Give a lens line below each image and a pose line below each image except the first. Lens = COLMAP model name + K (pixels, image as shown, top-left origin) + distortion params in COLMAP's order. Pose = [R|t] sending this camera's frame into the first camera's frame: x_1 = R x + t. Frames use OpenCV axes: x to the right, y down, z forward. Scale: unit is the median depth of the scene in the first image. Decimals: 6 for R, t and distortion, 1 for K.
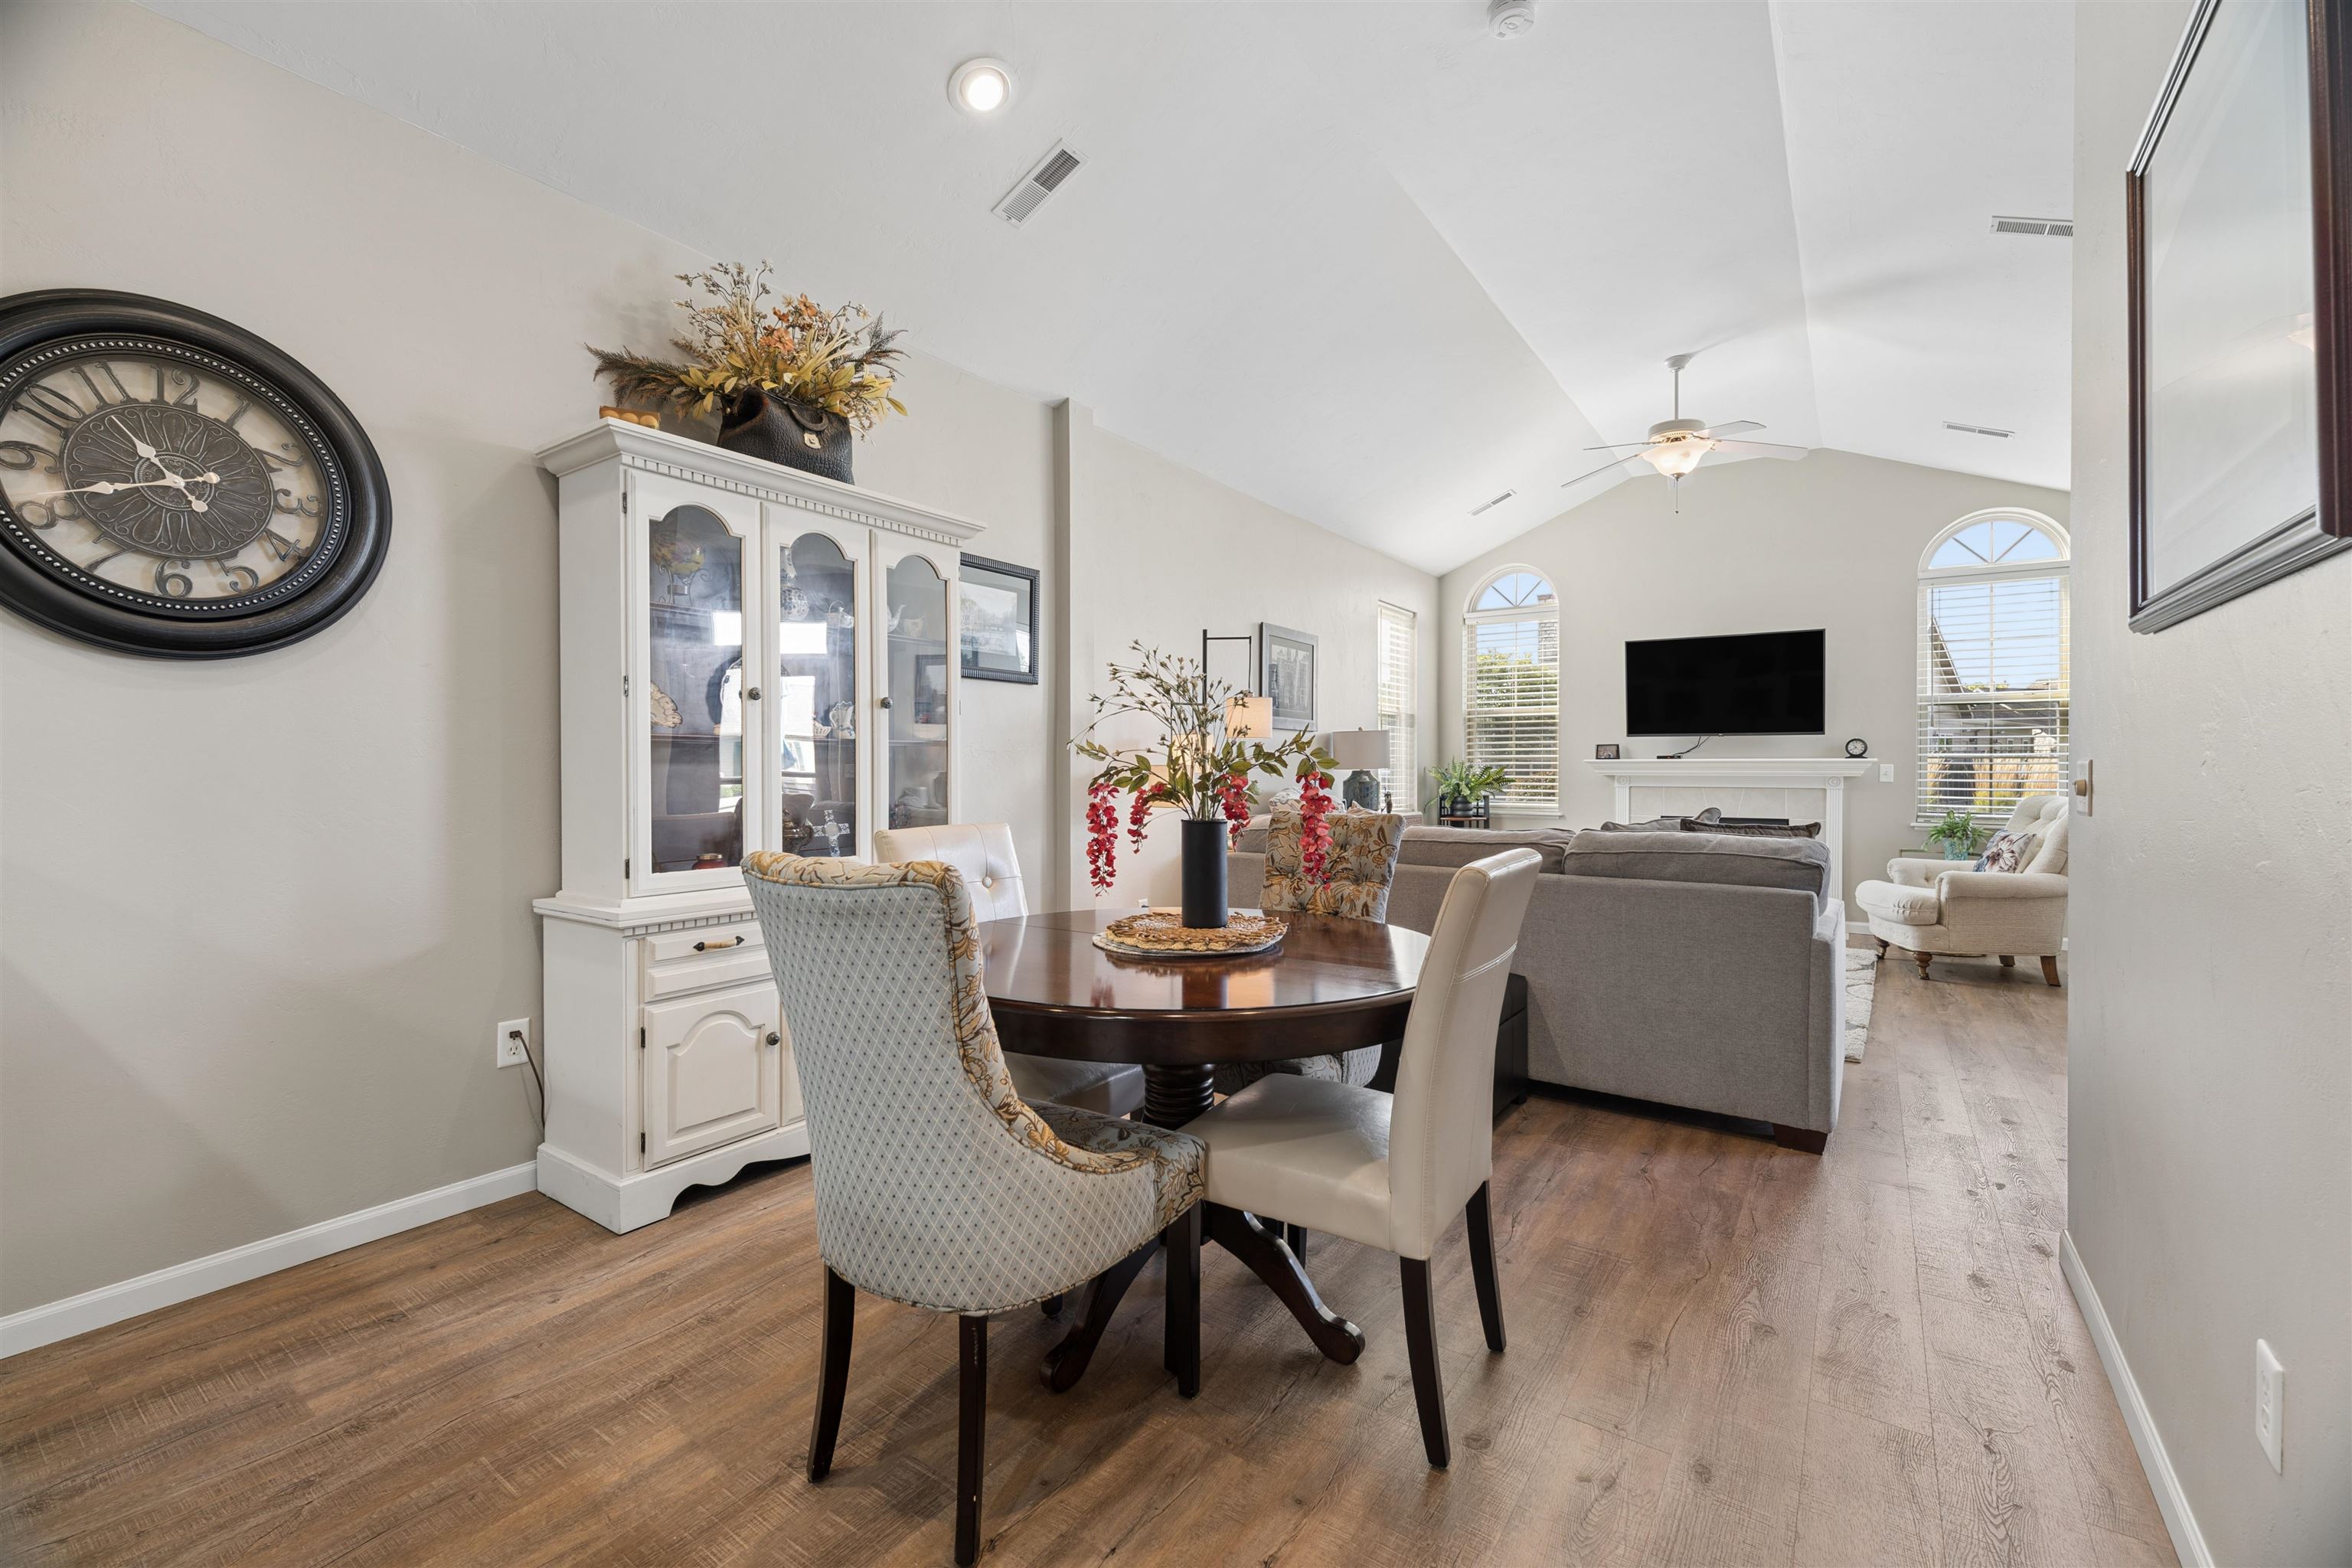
lens RADIAL K [[1010.3, 0, 1185.0], [0, 1010.3, 767.1], [0, 0, 1]] dist [0.008546, -0.000623]
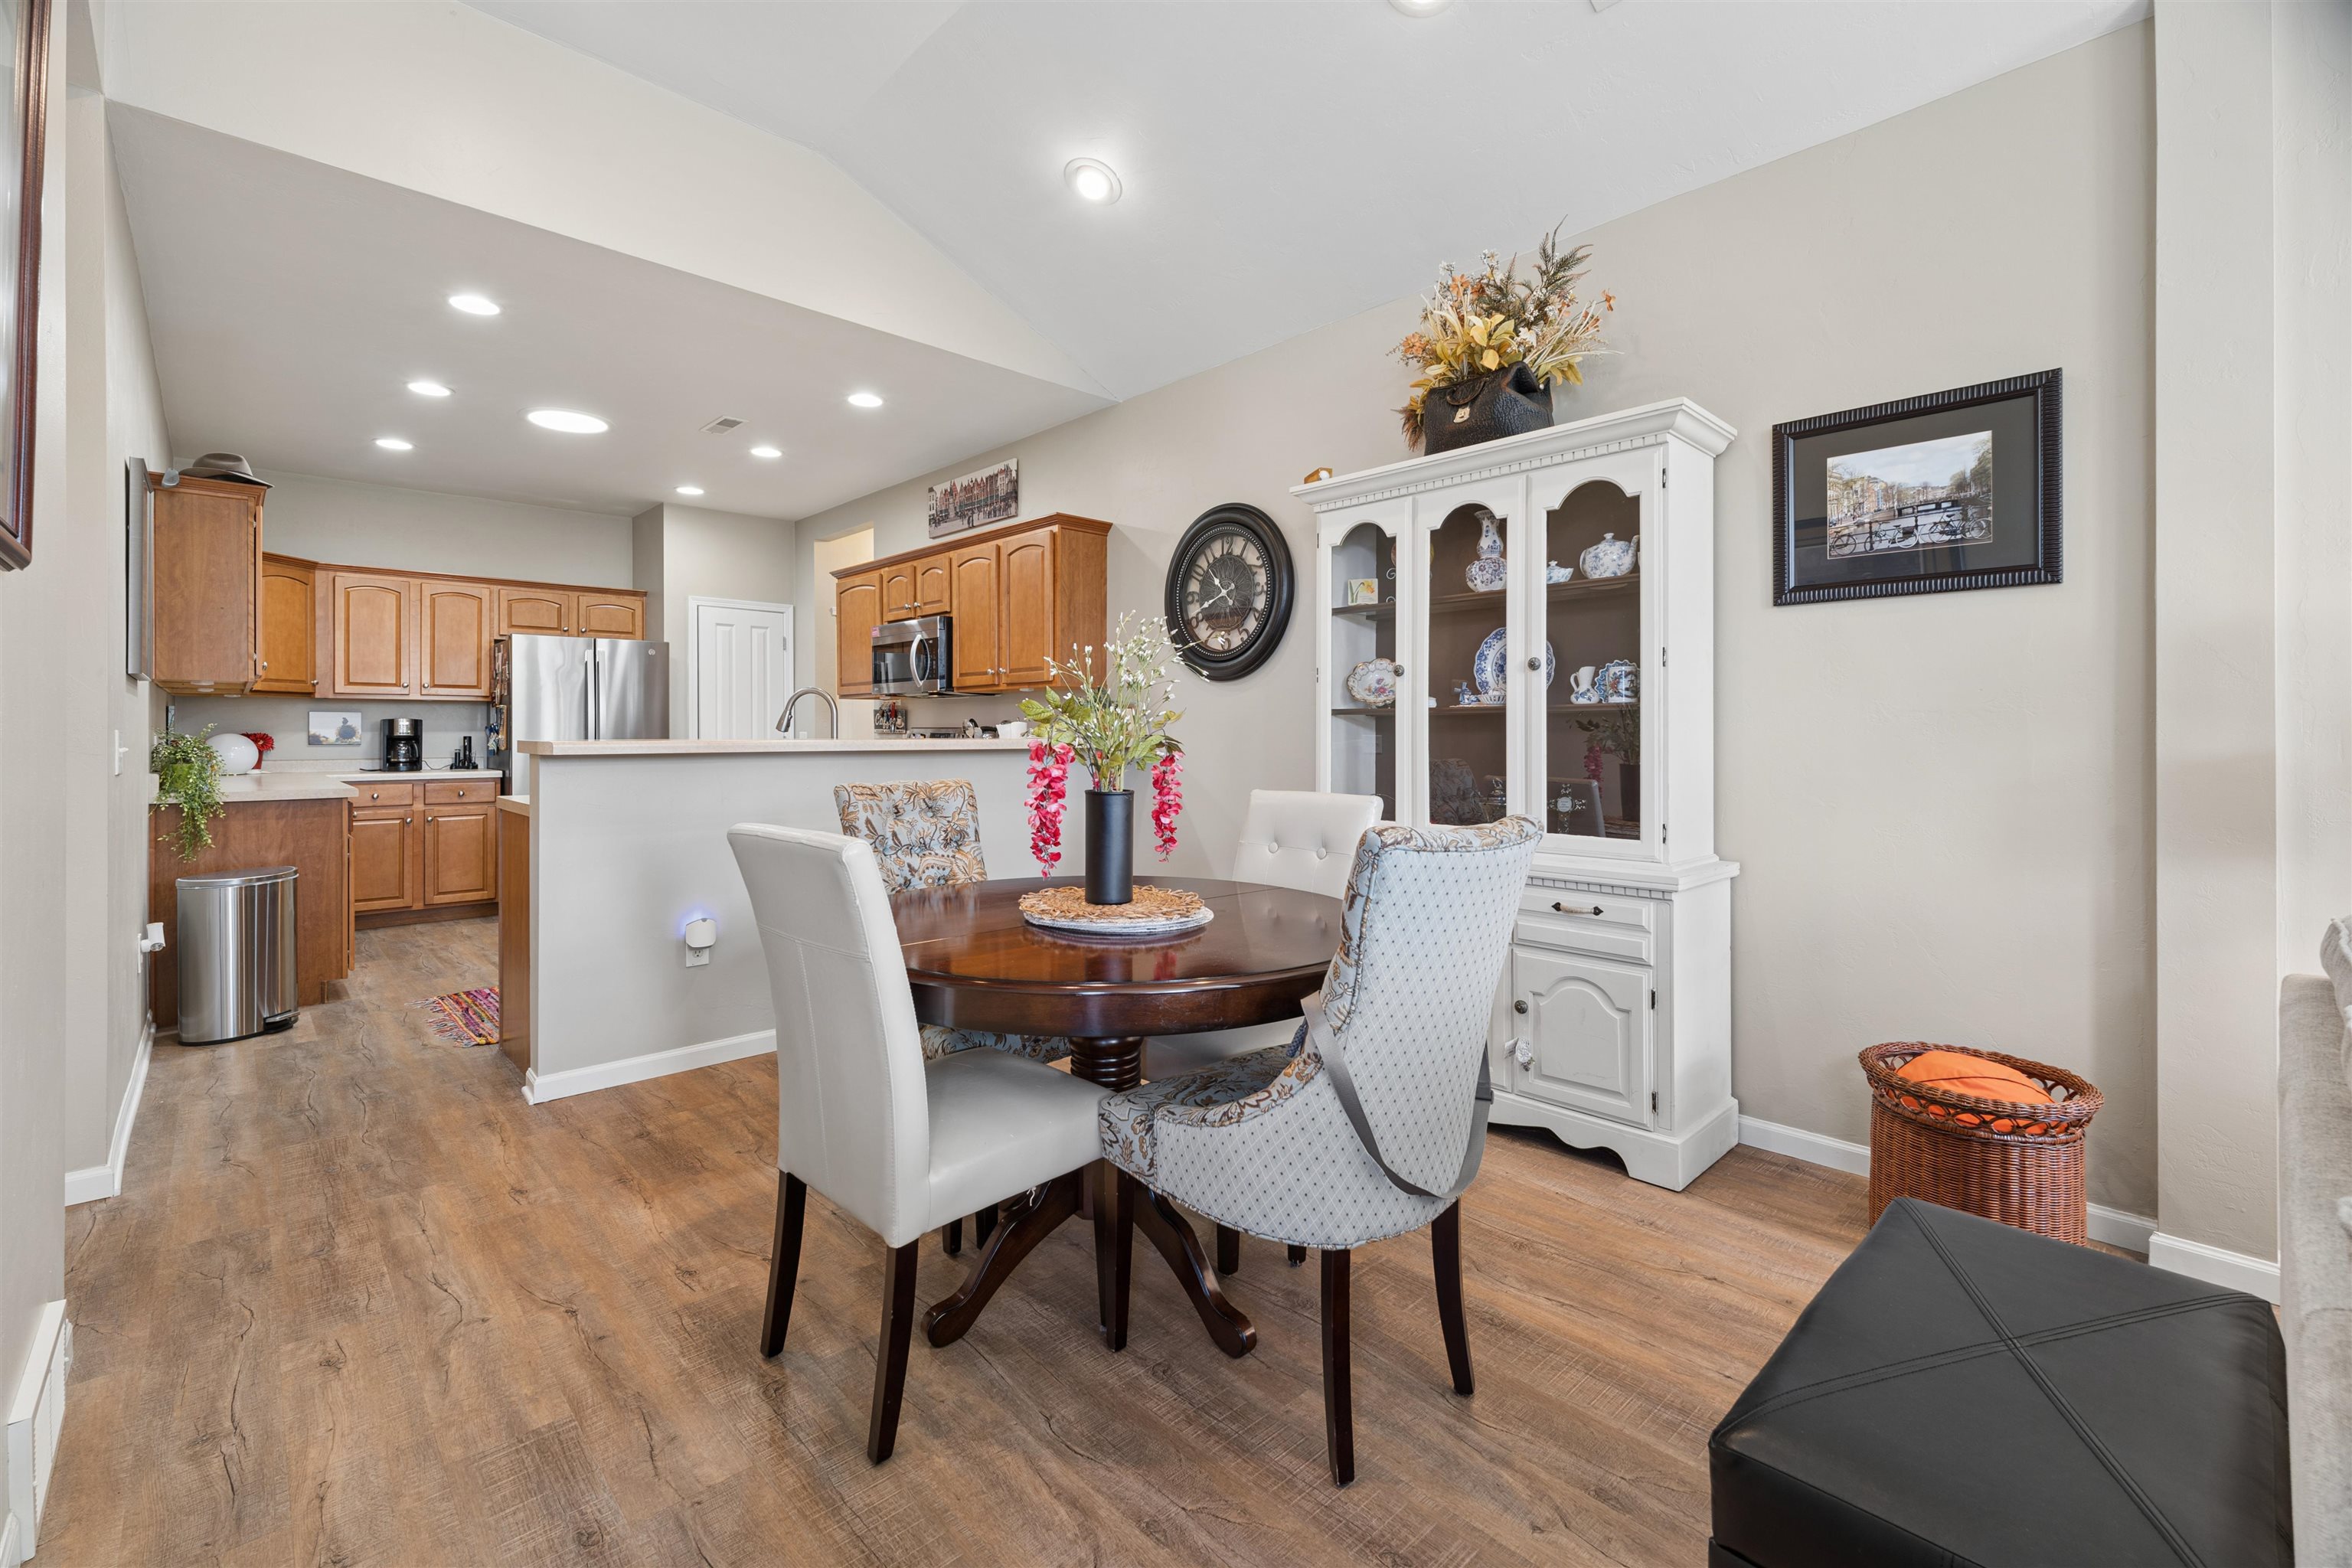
lens RADIAL K [[1010.3, 0, 1234.3], [0, 1010.3, 729.0], [0, 0, 1]] dist [0.008546, -0.000623]
pose [[-0.164677, -0.006504, -0.986326, 0.910355], [-0.002354, 0.999978, -0.006201, 0.001261], [0.986345, 0.001301, -0.164689, 1.259778]]
